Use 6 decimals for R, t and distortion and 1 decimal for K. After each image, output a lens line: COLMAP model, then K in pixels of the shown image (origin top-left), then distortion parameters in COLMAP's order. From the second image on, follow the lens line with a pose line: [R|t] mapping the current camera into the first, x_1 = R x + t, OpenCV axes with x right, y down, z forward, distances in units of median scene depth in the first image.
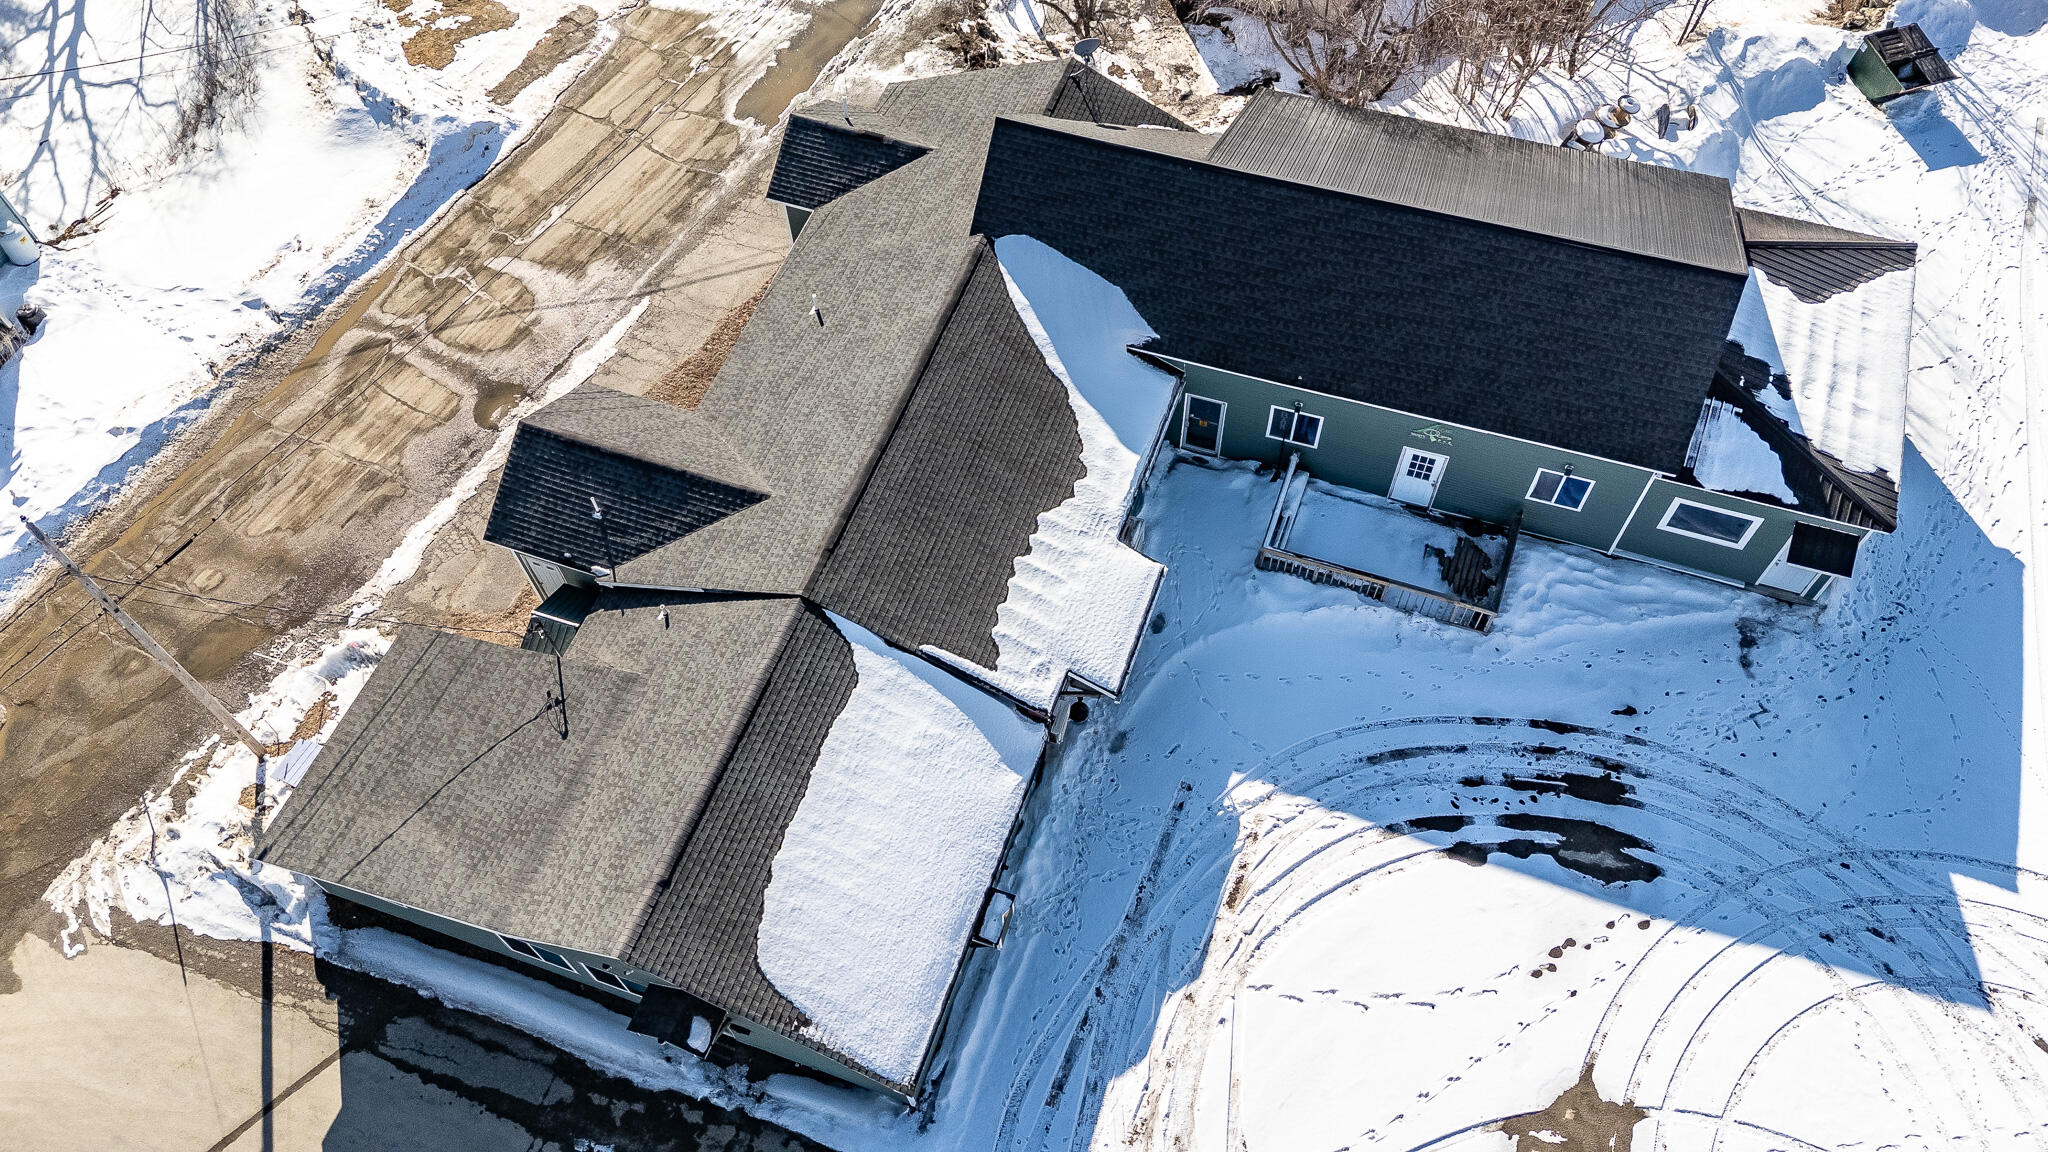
lens RADIAL K [[1505.6, 0, 1029.0], [0, 1505.6, 574.8], [0, 0, 1]] dist [0.076858, -0.070653]
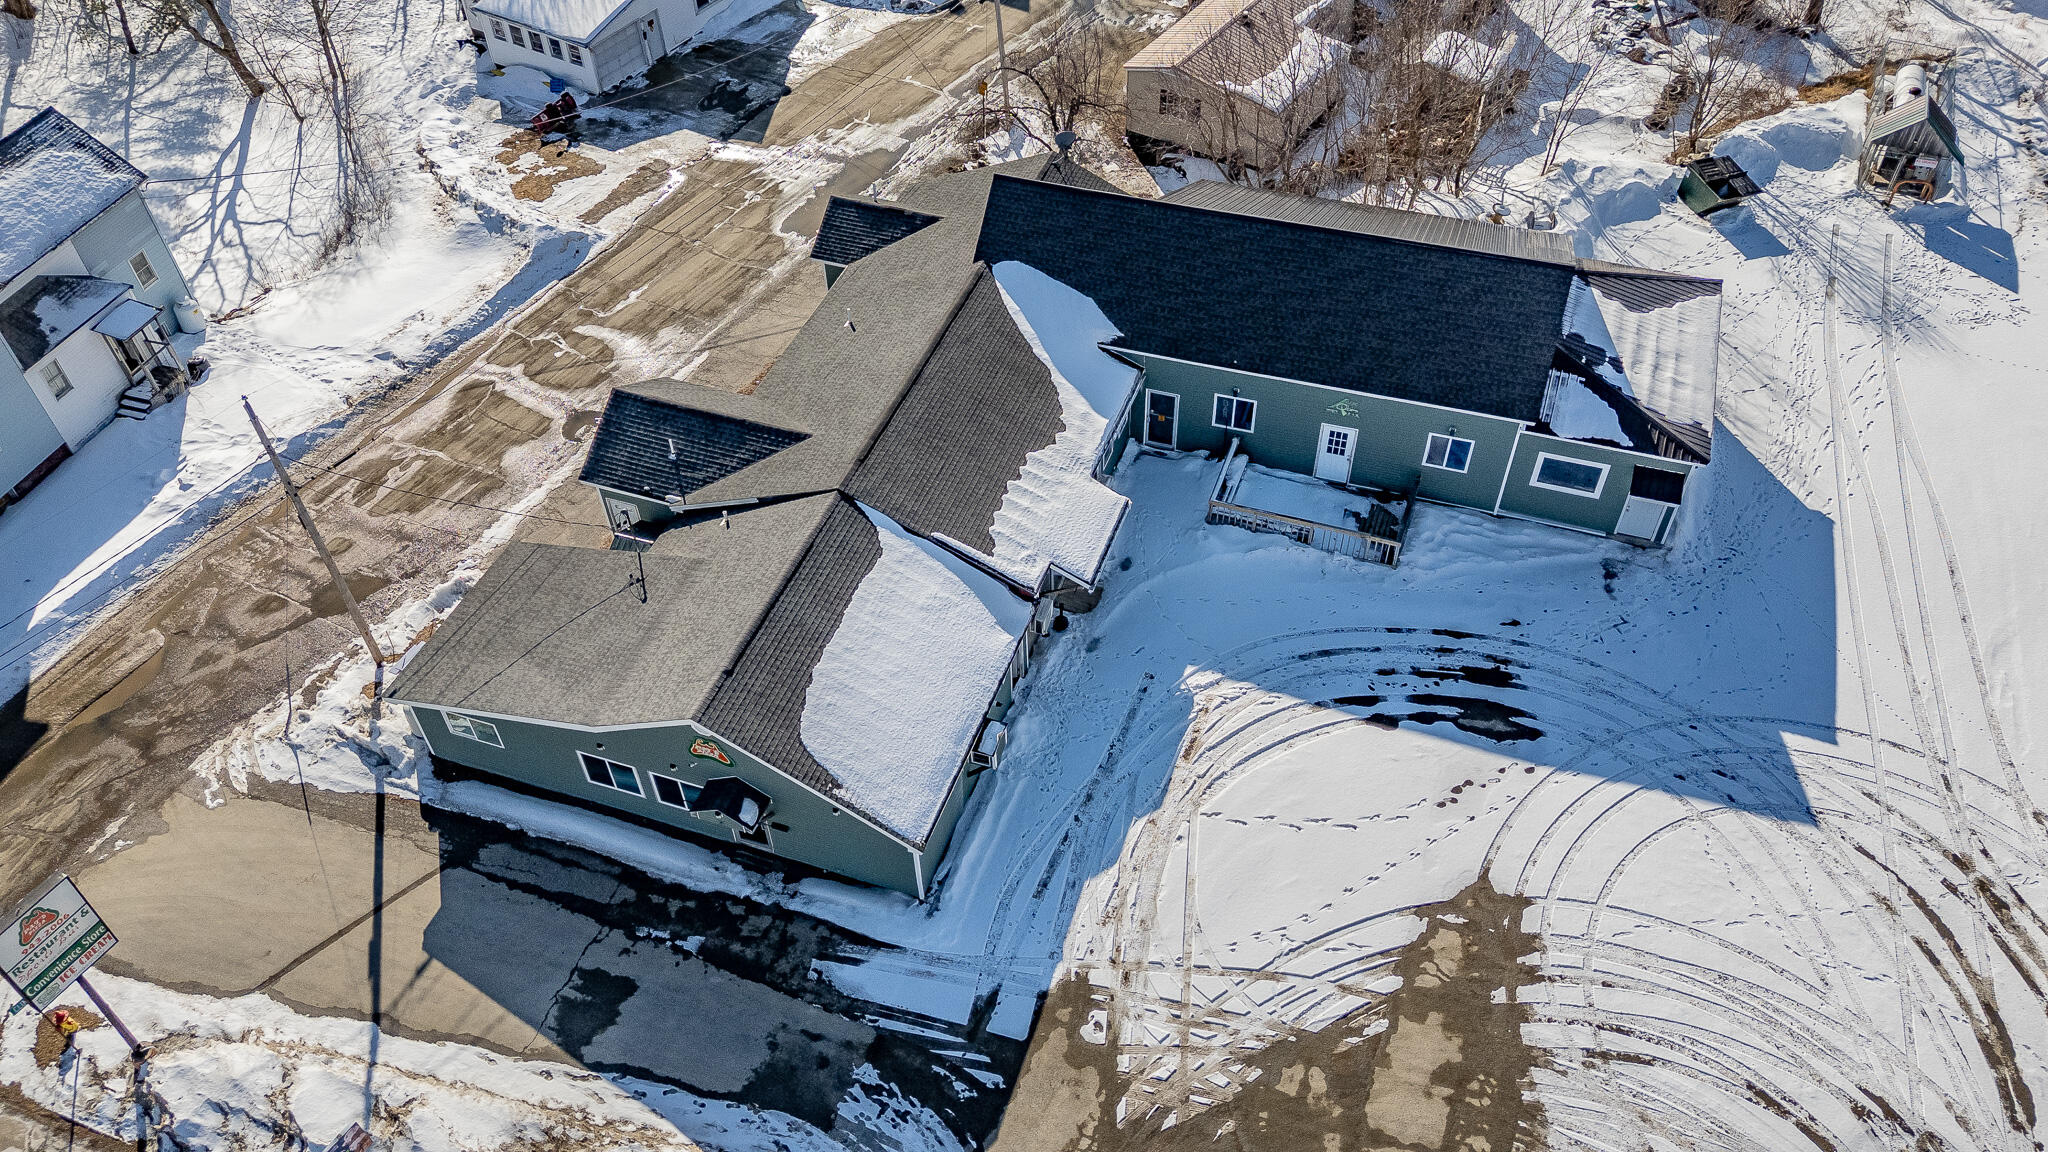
lens RADIAL K [[1505.6, 0, 1027.9], [0, 1505.6, 573.9], [0, 0, 1]] dist [0.076858, -0.070653]
pose [[0.999992, 0.000548, 0.003997, 0.002101], [0.000300, 0.977904, -0.209052, 0.310504], [-0.004023, 0.209052, 0.977896, -0.192873]]
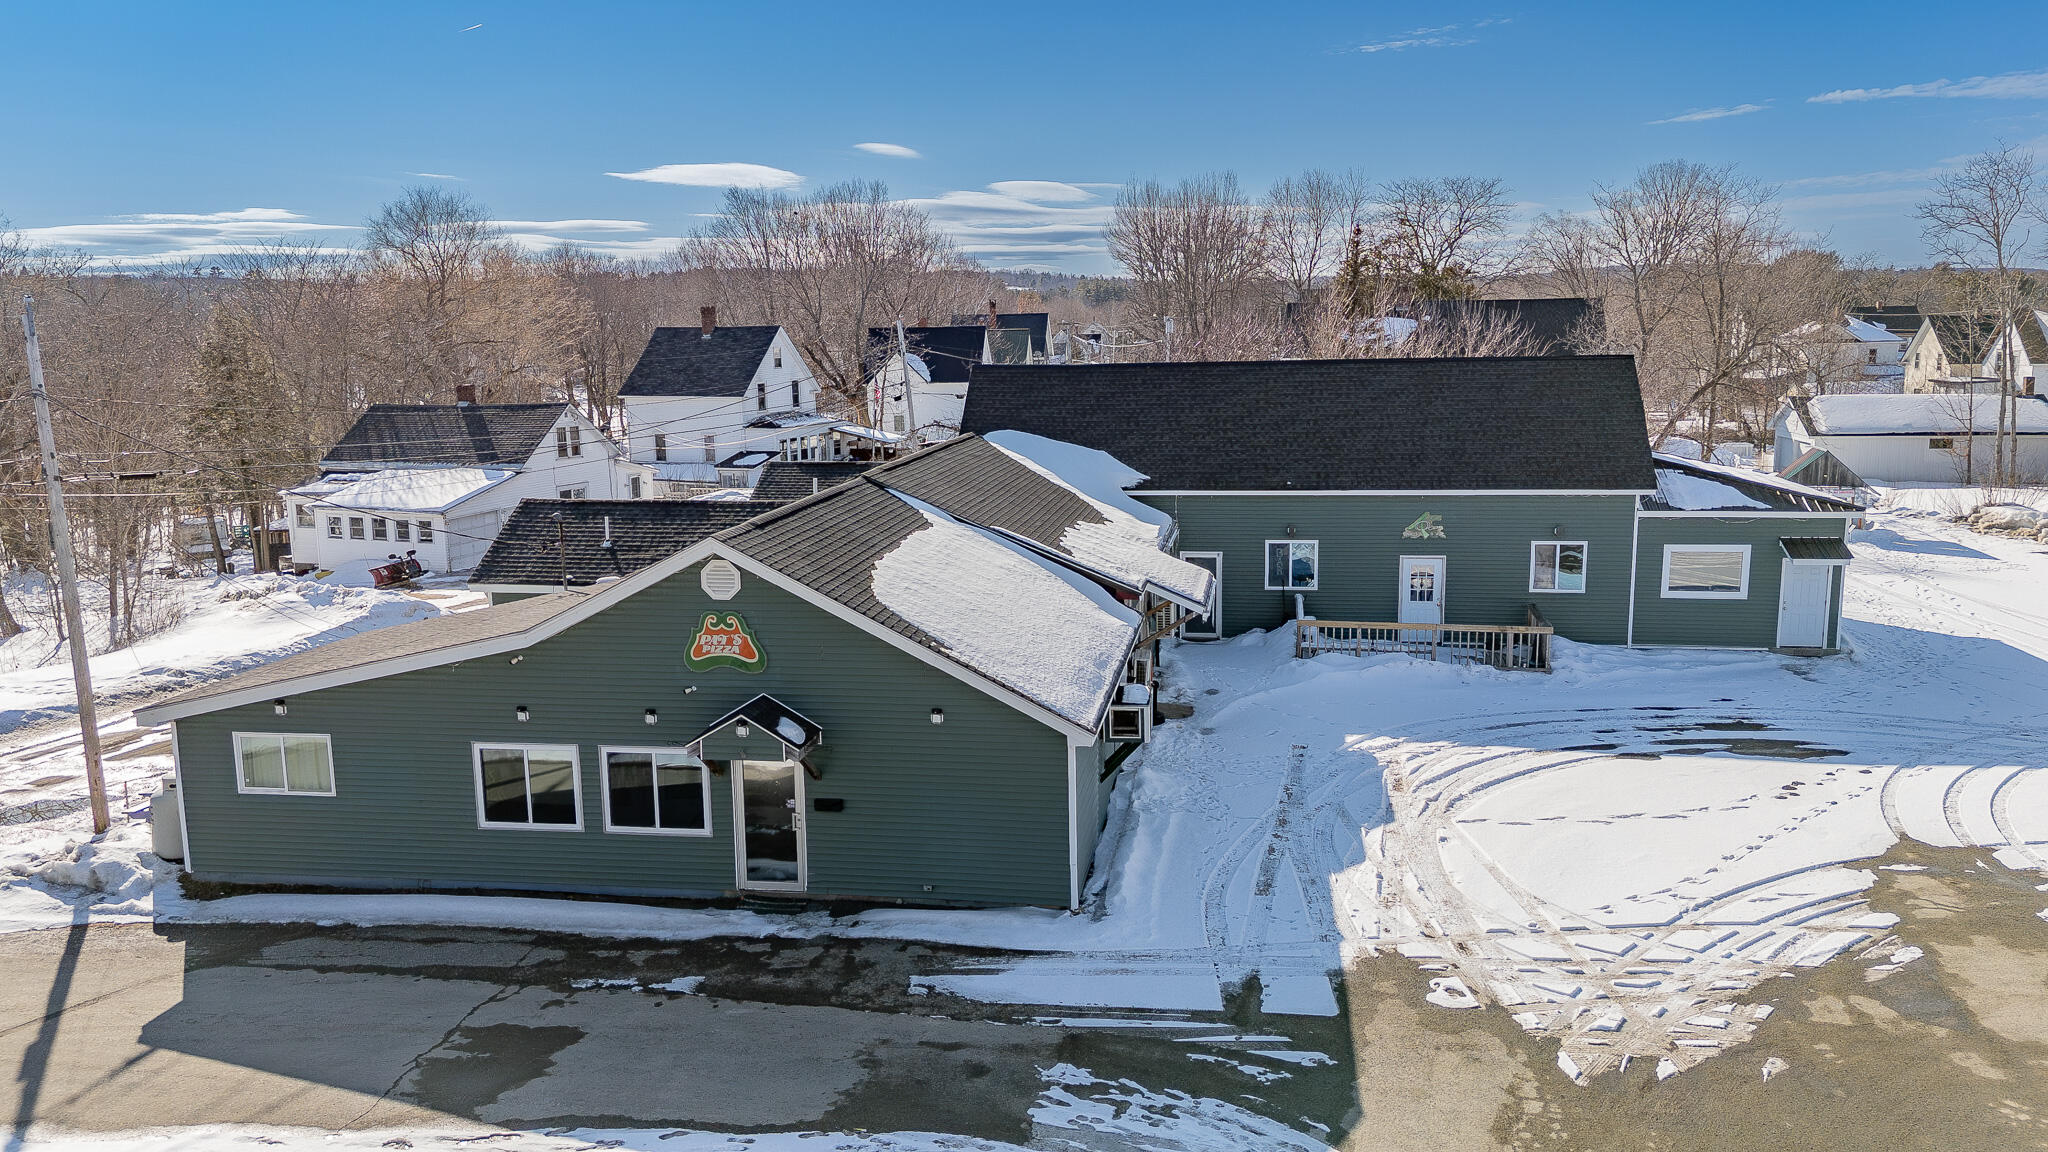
lens RADIAL K [[1505.6, 0, 1027.5], [0, 1505.6, 568.8], [0, 0, 1]] dist [0.076858, -0.070653]
pose [[0.983554, -0.022328, 0.179228, -0.196068], [0.149661, 0.656266, -0.739539, 0.678303], [-0.101109, 0.754200, 0.648814, 0.384714]]
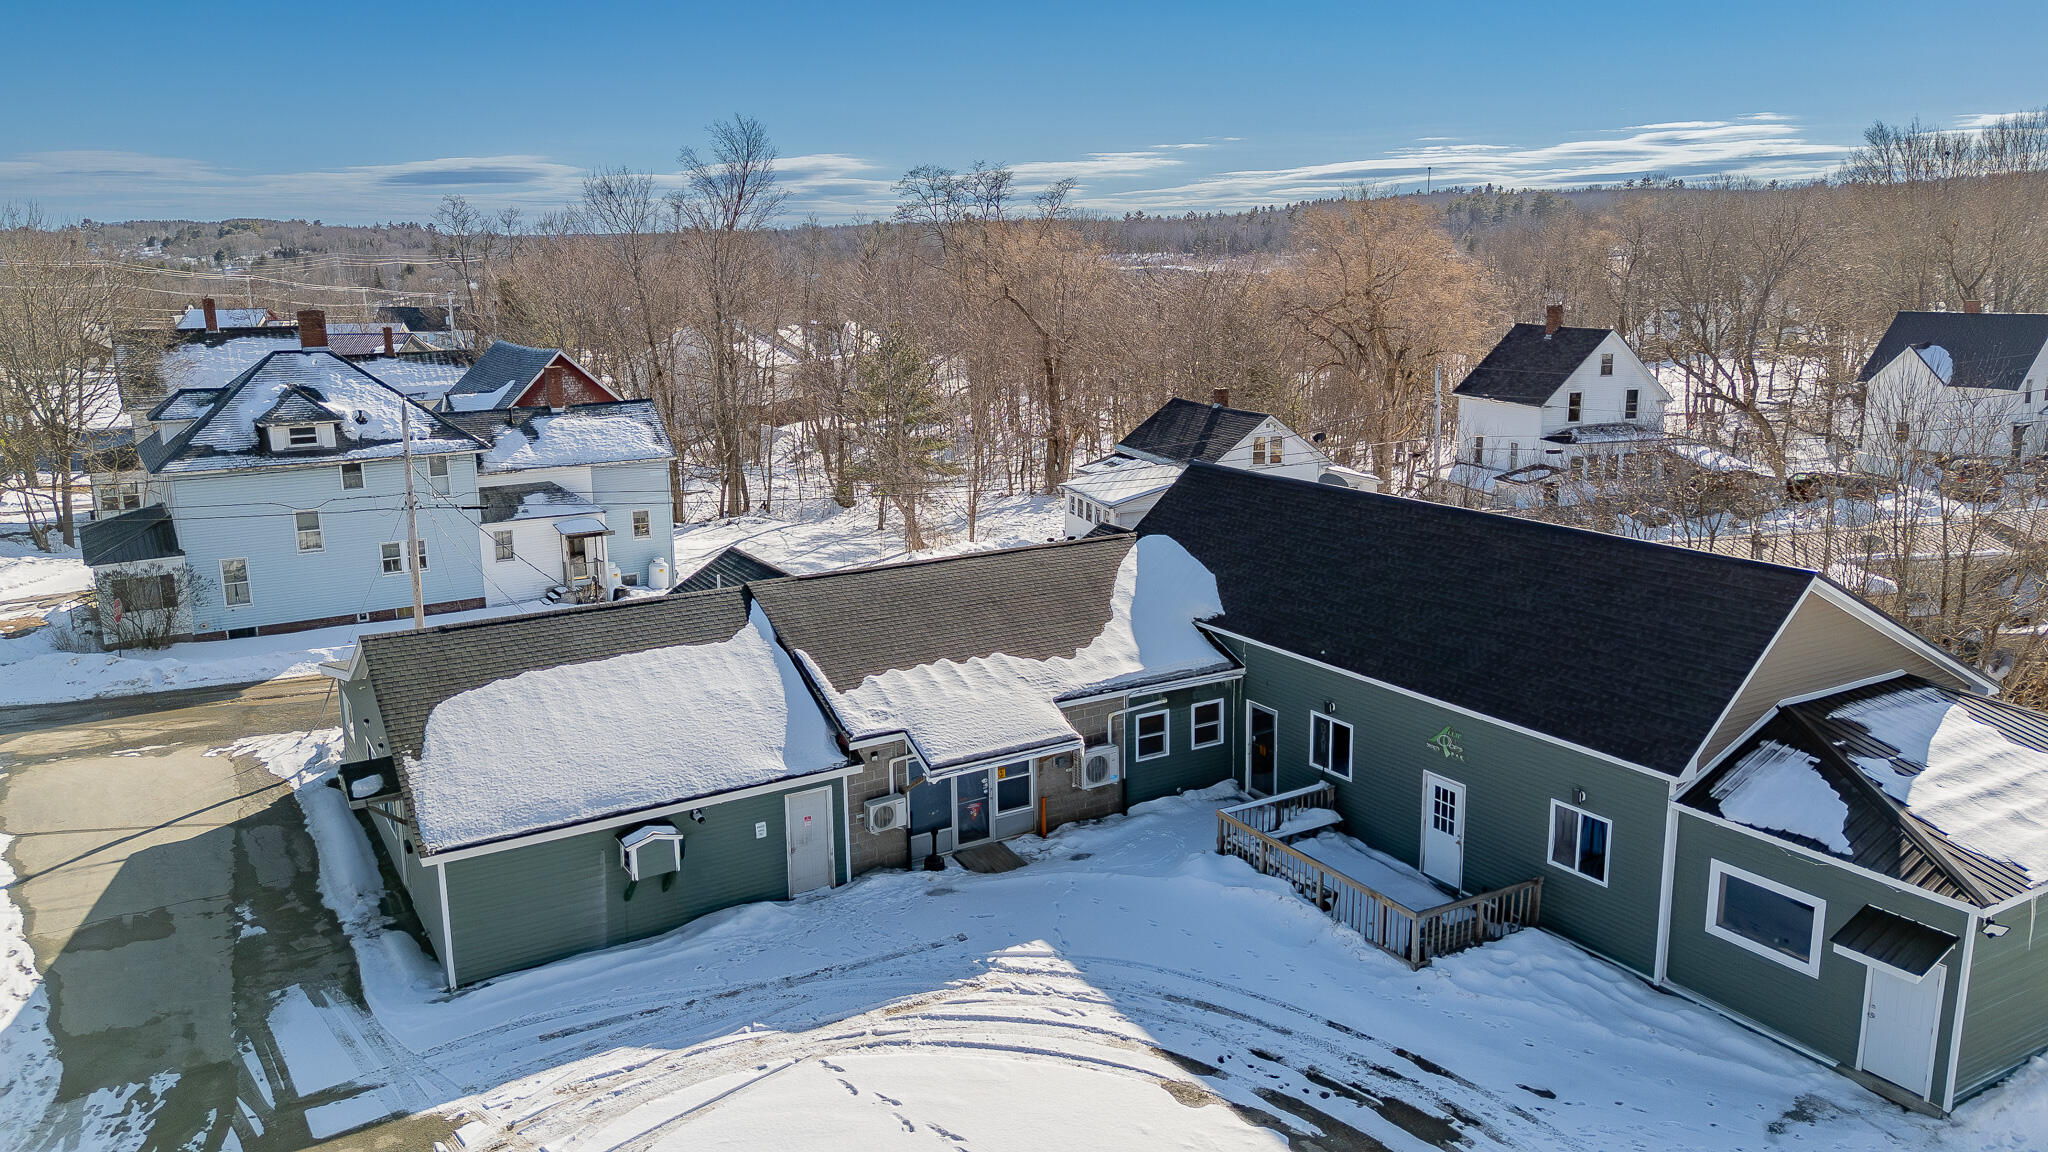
lens RADIAL K [[1505.6, 0, 1026.0], [0, 1505.6, 569.5], [0, 0, 1]] dist [0.076858, -0.070653]
pose [[0.768603, 0.147167, -0.622568, 0.614236], [-0.545016, 0.660212, -0.516795, 0.414212], [0.334972, 0.736520, 0.587650, 0.374081]]
